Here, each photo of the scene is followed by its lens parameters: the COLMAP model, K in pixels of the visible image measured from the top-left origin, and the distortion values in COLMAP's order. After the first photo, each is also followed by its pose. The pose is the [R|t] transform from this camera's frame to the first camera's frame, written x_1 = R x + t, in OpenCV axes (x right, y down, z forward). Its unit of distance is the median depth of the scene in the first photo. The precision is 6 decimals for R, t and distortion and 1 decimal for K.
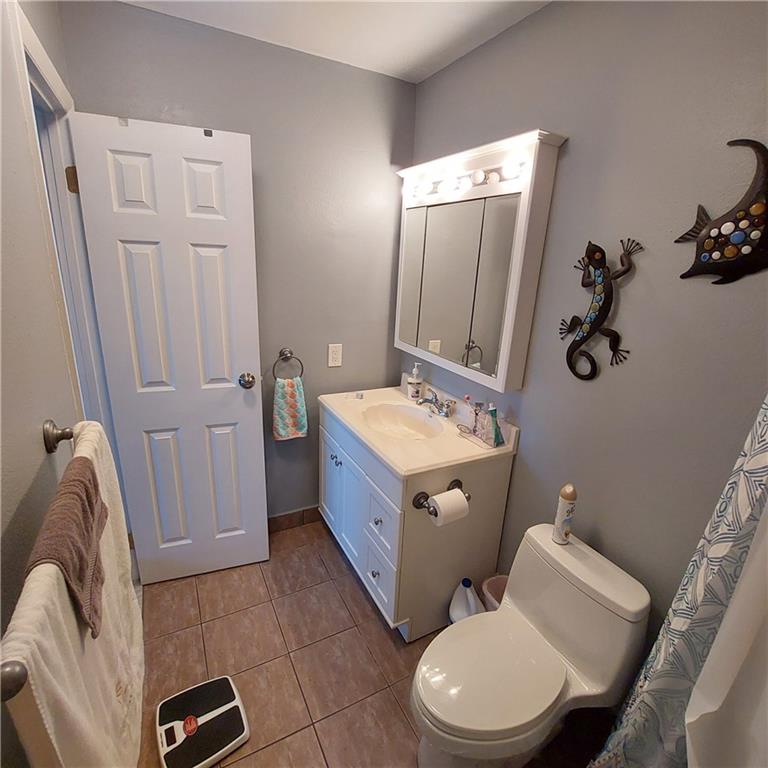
lens RADIAL K [[411.4, 0, 389.3], [0, 411.4, 385.8], [0, 0, 1]] dist [-0.018891, -0.000868]
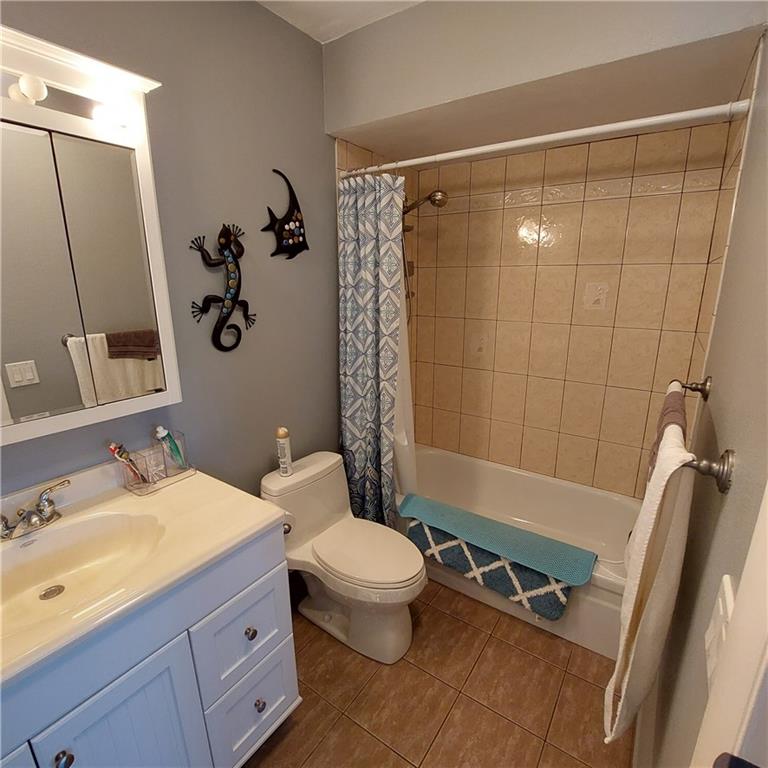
lens RADIAL K [[411.4, 0, 389.3], [0, 411.4, 385.8], [0, 0, 1]] dist [-0.018891, -0.000868]
pose [[-0.452032, -0.274112, 0.848840, -0.725673], [0.239838, 0.879220, 0.411643, -0.300033], [-0.859153, 0.389660, -0.331693, 1.089119]]
